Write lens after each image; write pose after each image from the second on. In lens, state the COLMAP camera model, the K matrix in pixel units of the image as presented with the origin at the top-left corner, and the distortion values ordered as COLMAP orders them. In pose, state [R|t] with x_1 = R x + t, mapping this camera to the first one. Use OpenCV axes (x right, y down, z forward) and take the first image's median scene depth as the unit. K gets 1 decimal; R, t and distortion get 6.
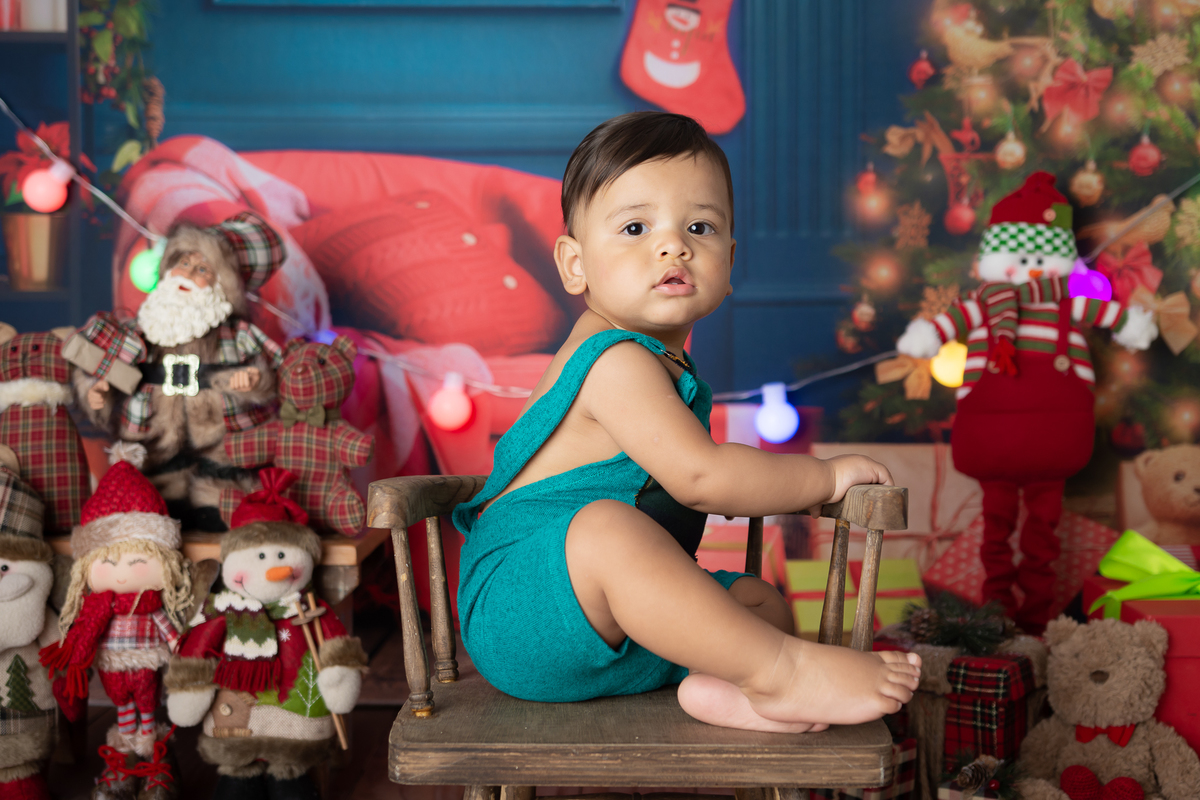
lens RADIAL K [[1723.2, 0, 600.0], [0, 1723.2, 400.0], [0, 0, 1]] dist [0.000969, 0.041104]
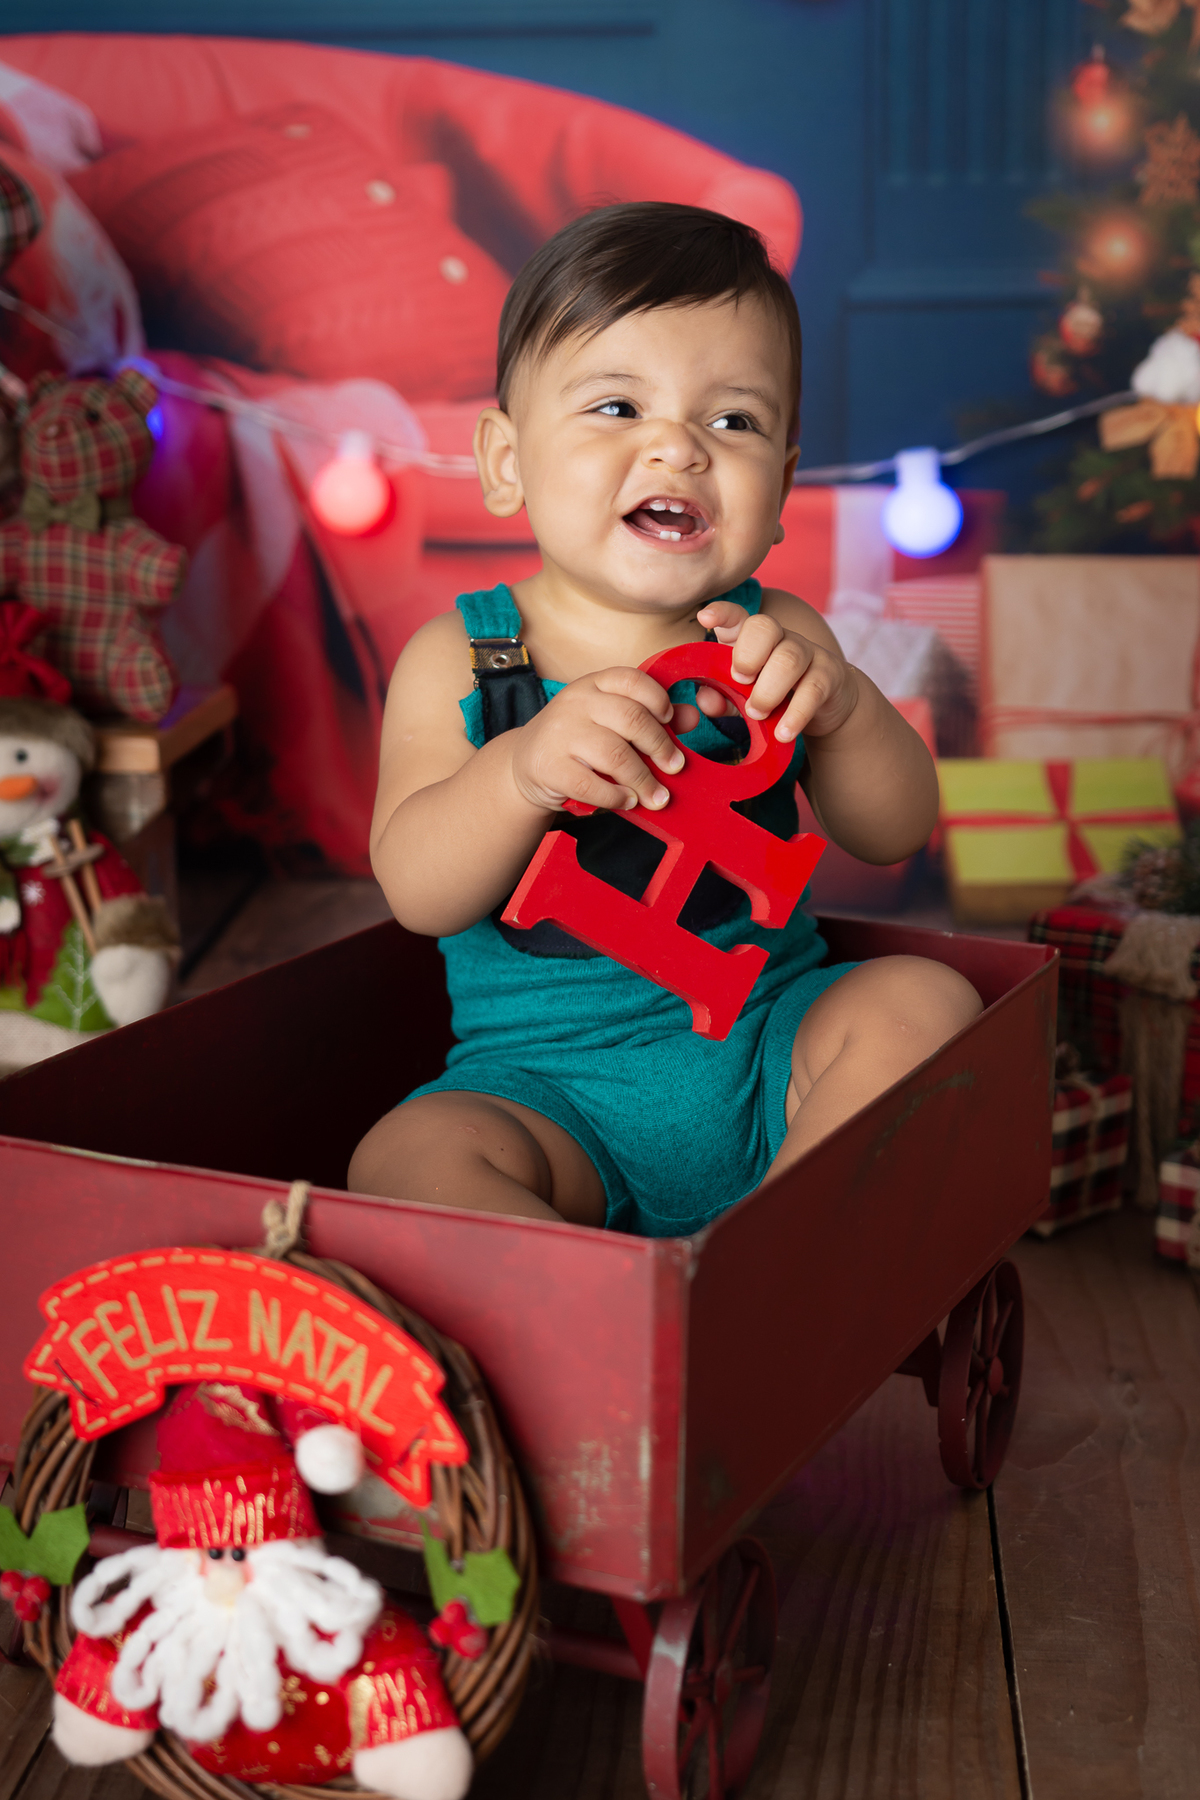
lens RADIAL K [[2806.3, 0, 603.9], [0, 2806.3, 873.4], [0, 0, 1]] dist [0.002206, 0.056188]
pose [[0.998714, 0.005304, -0.050419, 0.052372], [0.001918, 0.989848, 0.142121, -0.003570], [0.050661, -0.142034, 0.988564, 0.072412]]
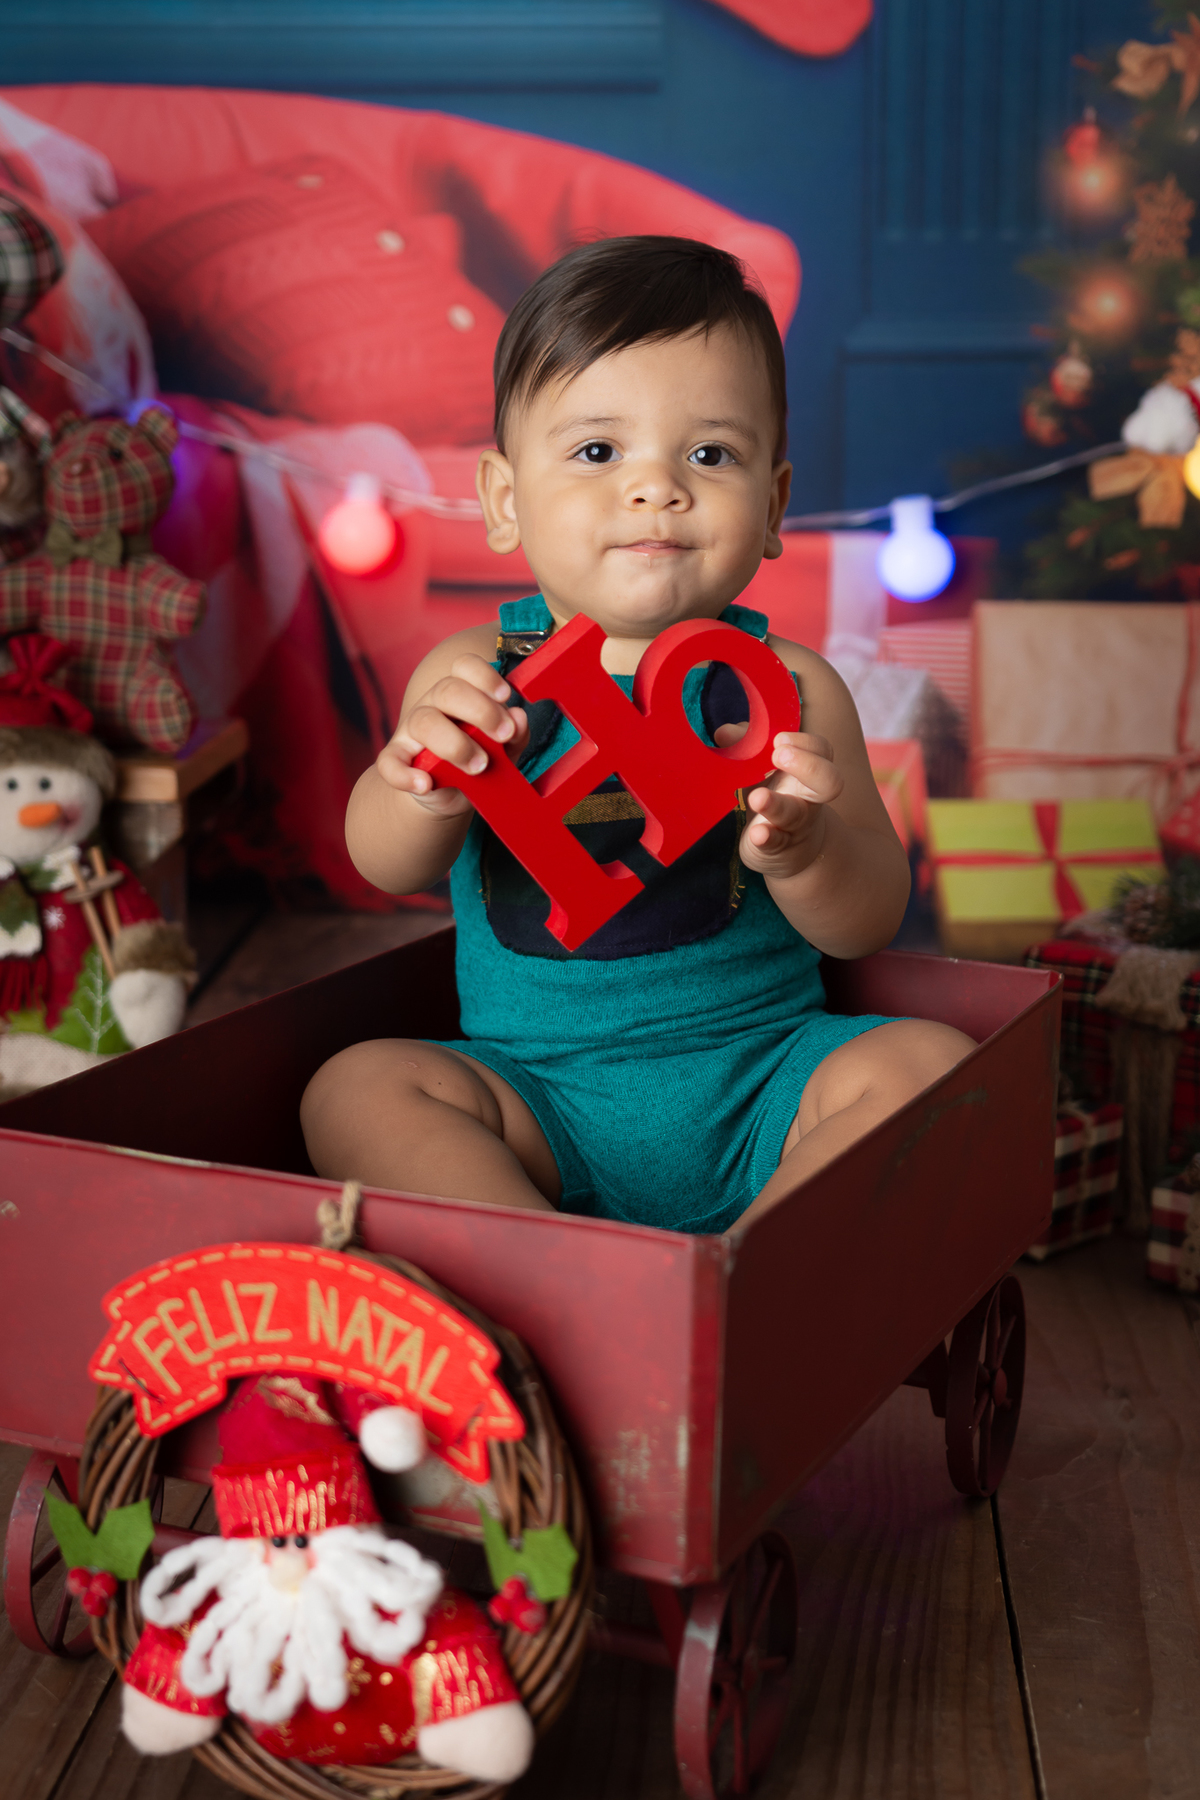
lens RADIAL K [[2806.3, 0, 603.9], [0, 2806.3, 873.4], [0, 0, 1]] dist [0.002206, 0.056188]
pose [[0.999279, 0.012272, -0.035932, 0.037837], [-0.007768, 0.992388, 0.122905, 0.000931], [0.037167, -0.122537, 0.991768, 0.047614]]
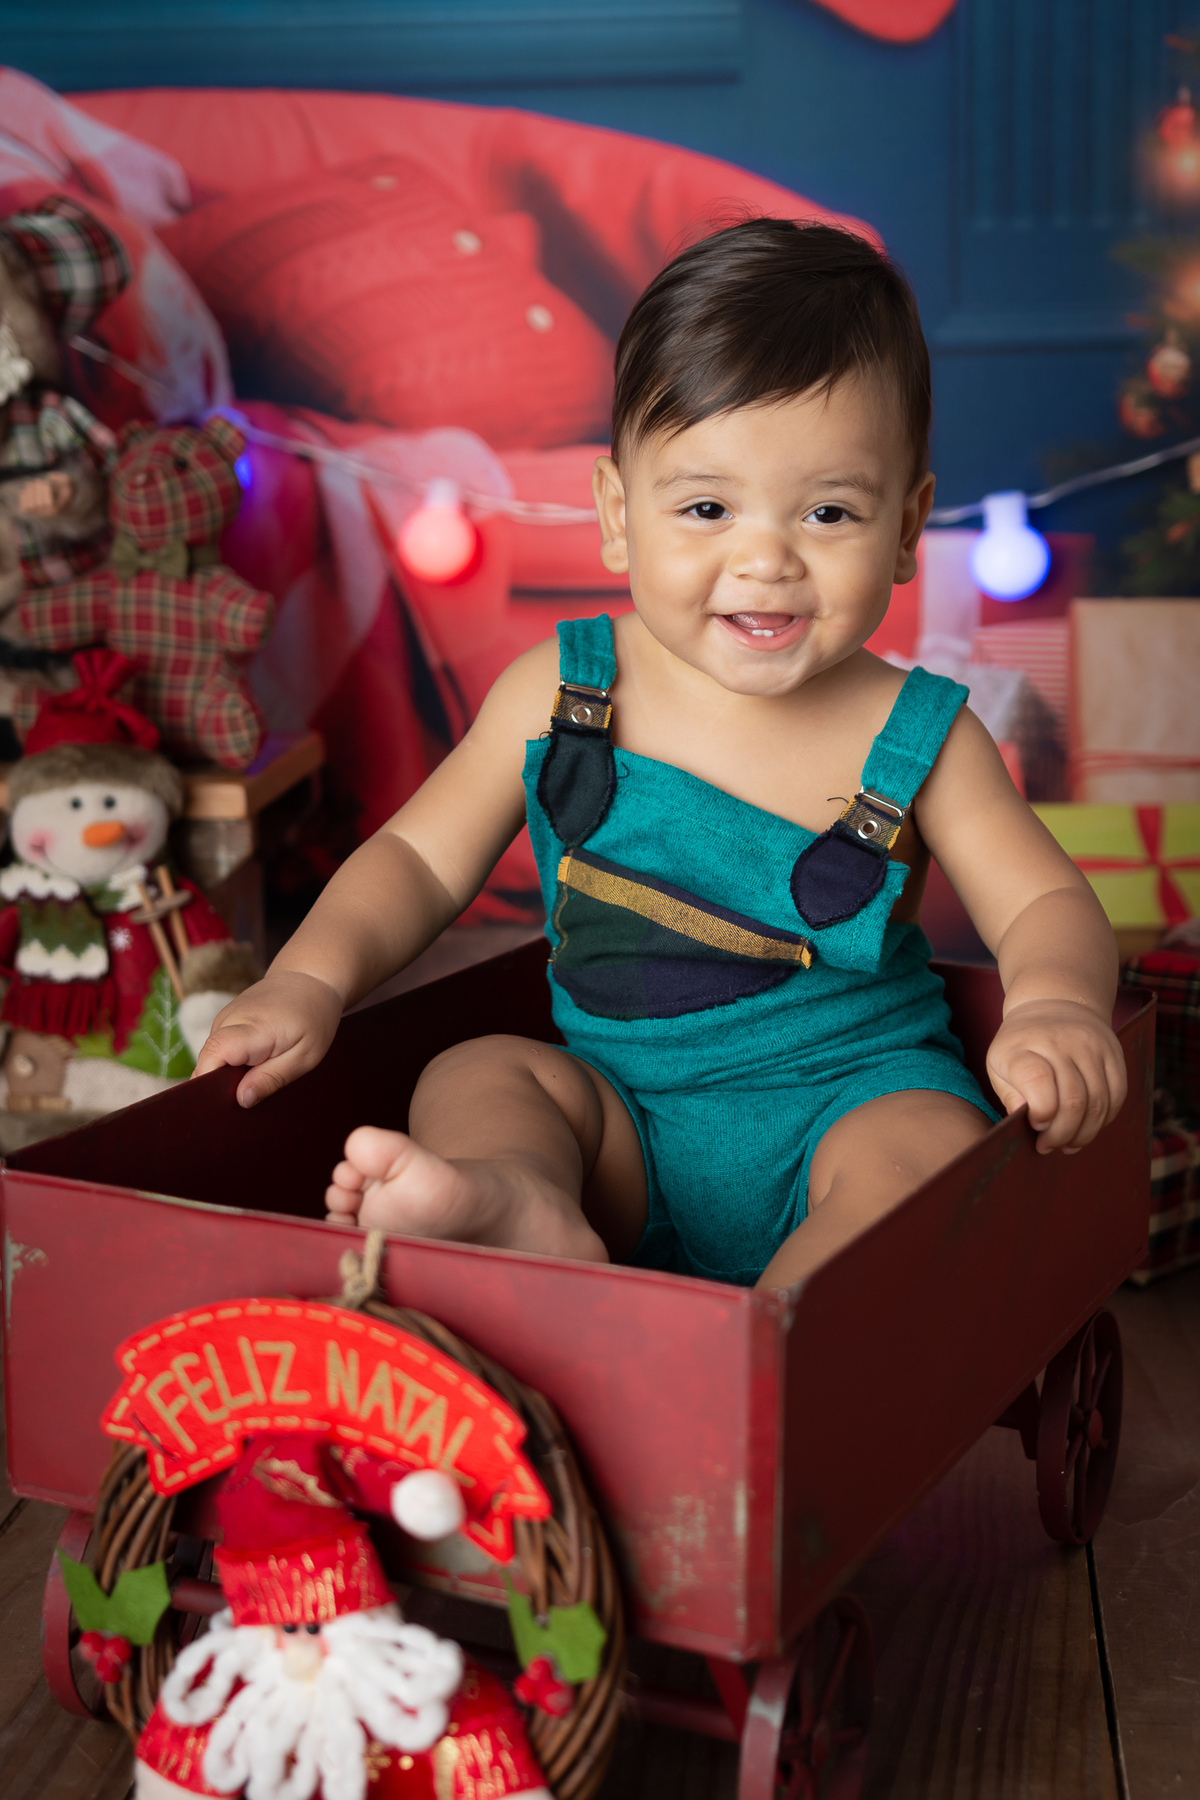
lens RADIAL K [[2771.7, 0, 602.4], [0, 2771.7, 858.2], [0, 0, 1]] dist [0.023511, -0.069715]
pose [[0.996681, 0.000761, -0.081404, 0.050525], [0.008925, 0.992908, 0.118547, 0.000211], [0.080917, -0.118880, 0.989606, 0.087110]]
